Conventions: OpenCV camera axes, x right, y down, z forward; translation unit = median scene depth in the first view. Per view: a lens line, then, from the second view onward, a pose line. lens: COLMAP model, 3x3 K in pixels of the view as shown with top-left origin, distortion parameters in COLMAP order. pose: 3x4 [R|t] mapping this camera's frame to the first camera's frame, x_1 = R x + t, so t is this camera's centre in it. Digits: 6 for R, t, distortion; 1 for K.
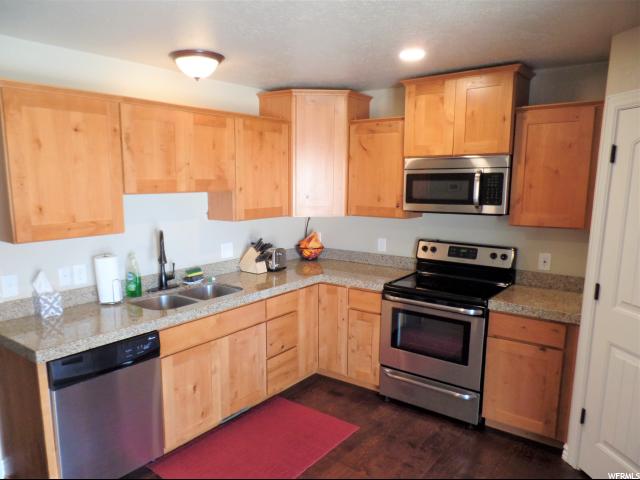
lens RADIAL K [[484.7, 0, 286.6], [0, 484.7, 261.8], [0, 0, 1]] dist [0.003037, 0.000020]
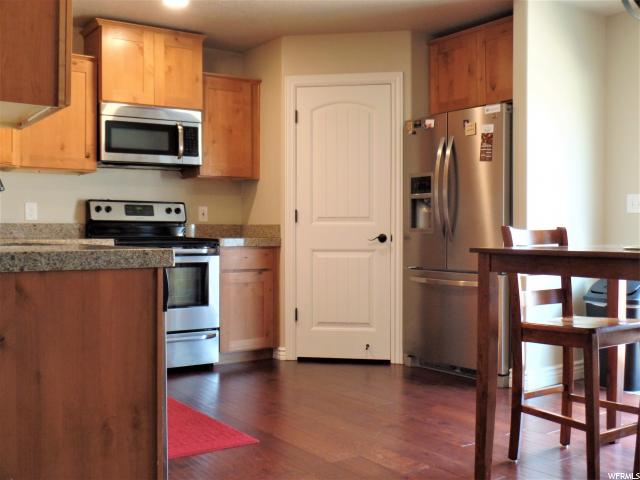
lens RADIAL K [[756.3, 0, 322.6], [0, 756.3, 242.8], [0, 0, 1]] dist [0.010957, 0.000000]
pose [[0.261485, -0.012013, 0.965133, -1.116763], [0.171004, 0.984681, -0.034073, 0.178173], [-0.949939, 0.173951, 0.259534, 0.316378]]
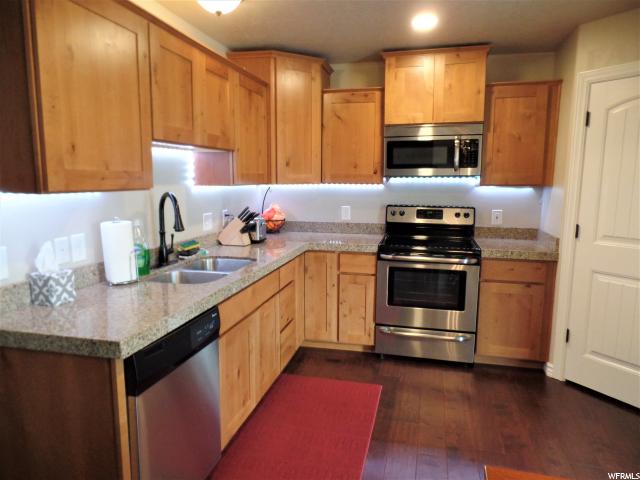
lens RADIAL K [[449.0, 0, 317.6], [0, 449.0, 242.5], [0, 0, 1]] dist [0.000515, 0.011063]
pose [[0.902807, -0.057264, 0.426215, -0.357231], [0.070457, 0.997398, -0.015236, 0.049690], [-0.424234, 0.043785, 0.904493, 0.199046]]
